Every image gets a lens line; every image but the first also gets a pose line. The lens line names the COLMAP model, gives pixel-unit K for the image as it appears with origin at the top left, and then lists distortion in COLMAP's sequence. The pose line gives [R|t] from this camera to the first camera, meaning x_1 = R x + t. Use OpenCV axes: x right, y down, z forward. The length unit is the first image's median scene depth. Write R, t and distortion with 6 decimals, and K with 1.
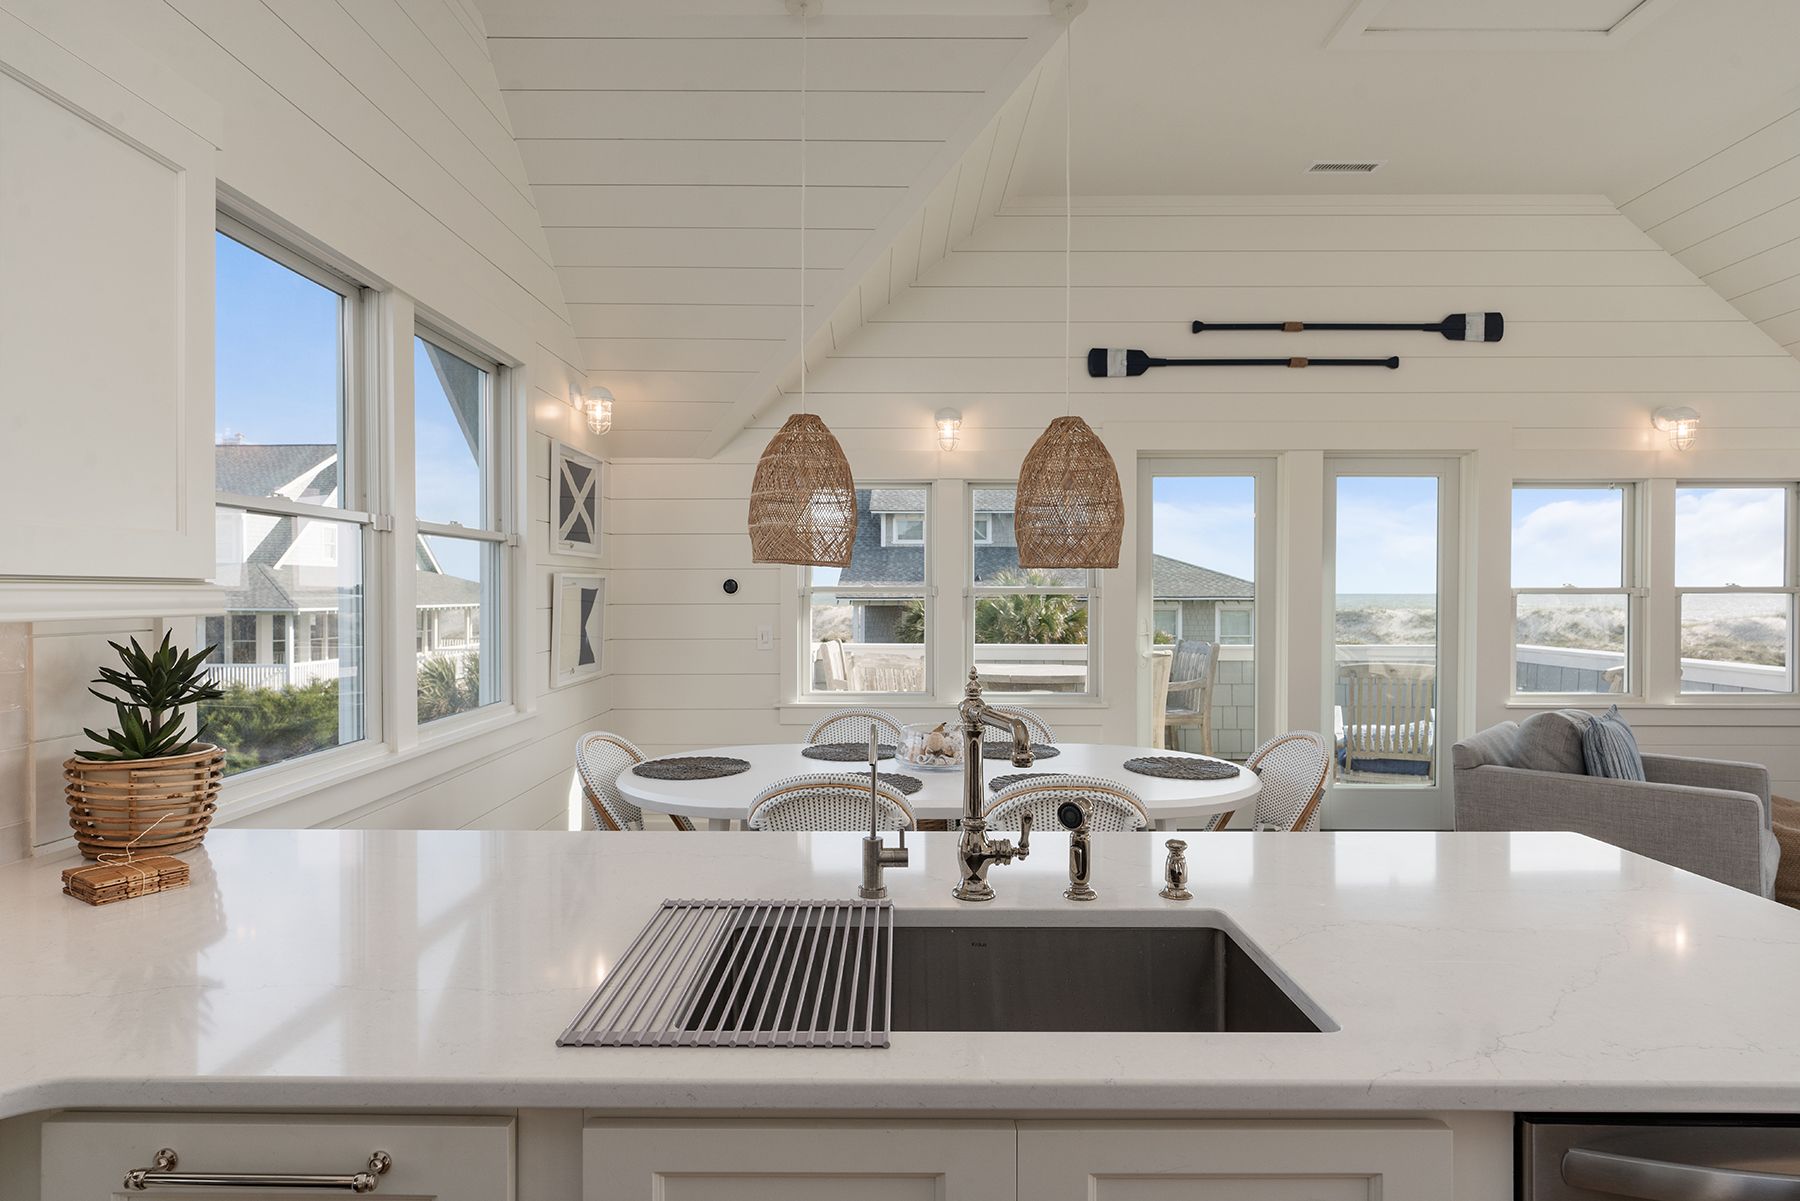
lens RADIAL K [[963.8, 0, 886.3], [0, 963.8, 601.6], [0, 0, 1]] dist [-0.006051, 0.004207]
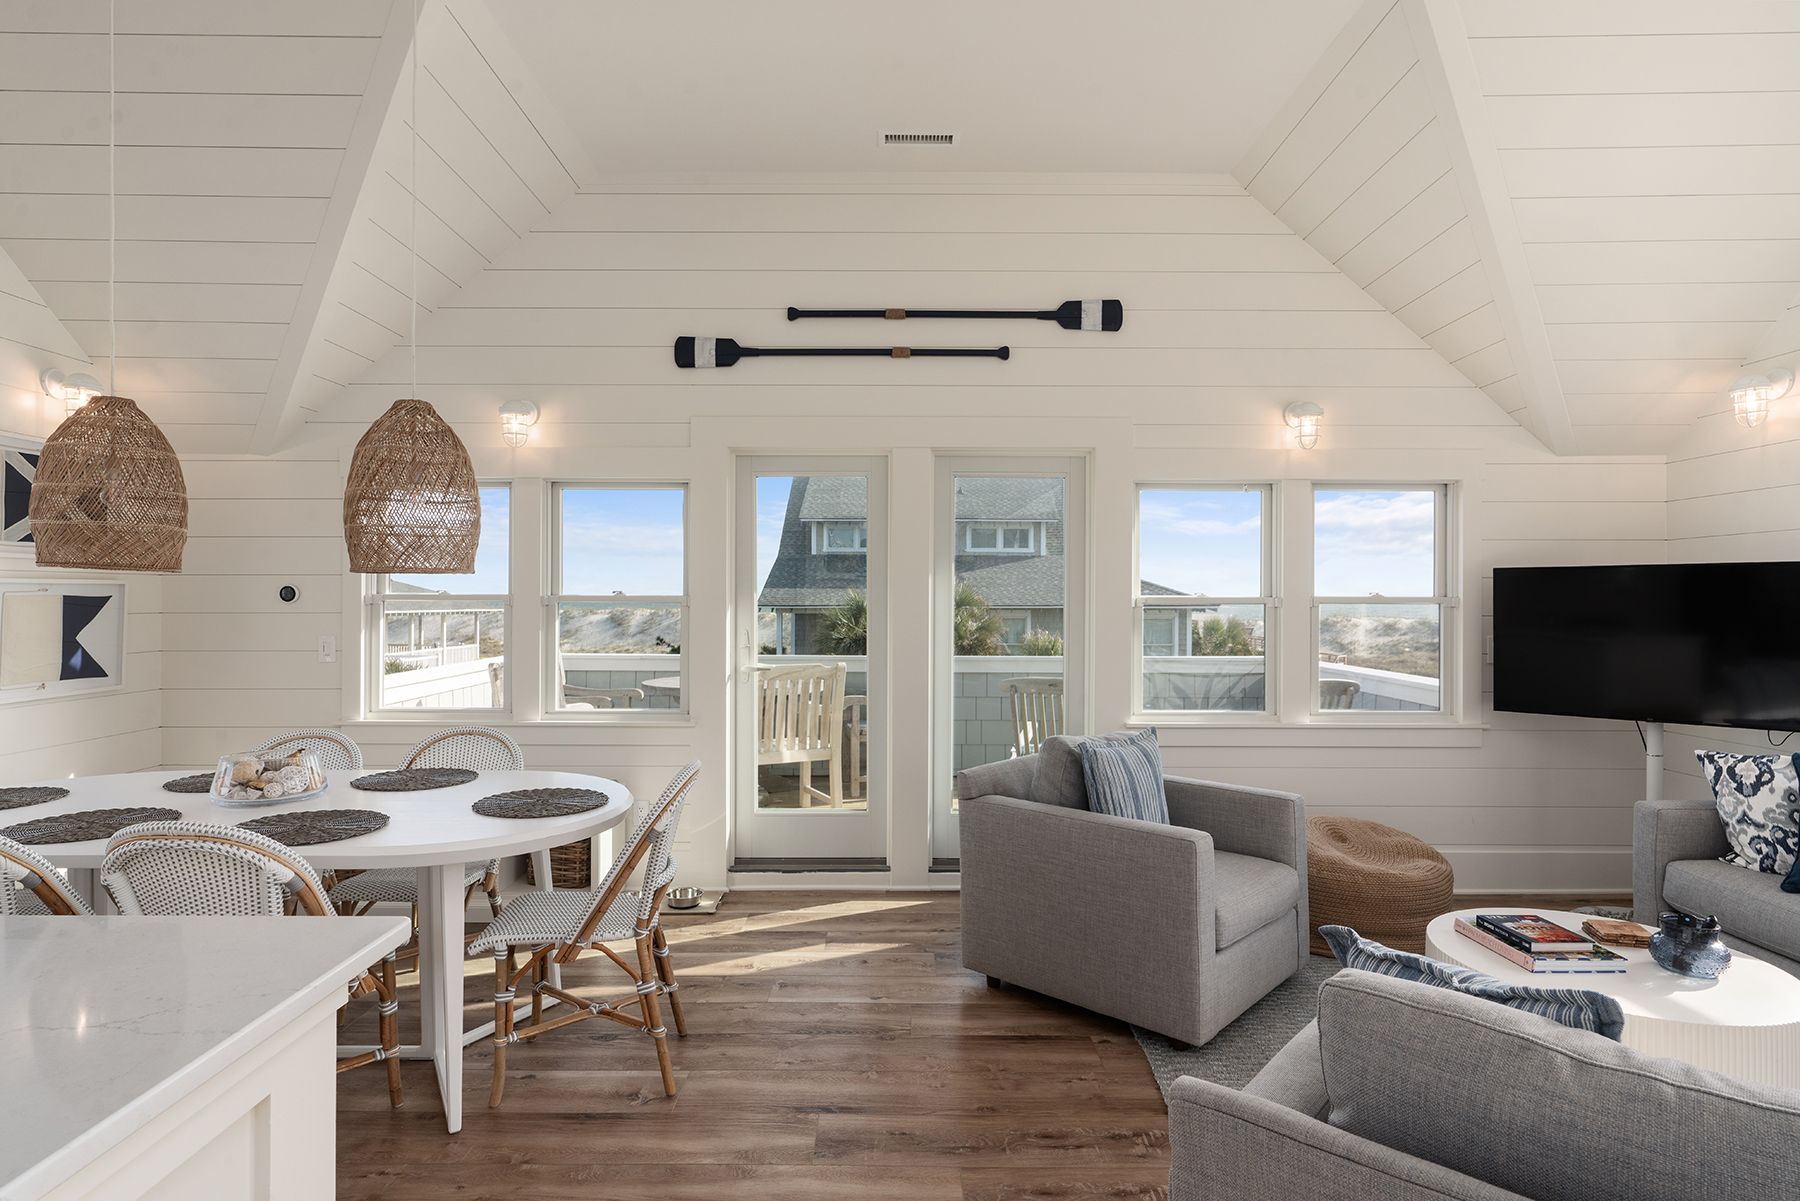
lens RADIAL K [[963.8, 0, 885.5], [0, 963.8, 596.8], [0, 0, 1]] dist [-0.006051, 0.004207]
pose [[0.999926, 0.002168, 0.011991, 0.449022], [-0.002015, 0.999916, -0.012782, -0.002671], [-0.012017, 0.012757, 0.999846, 0.089039]]
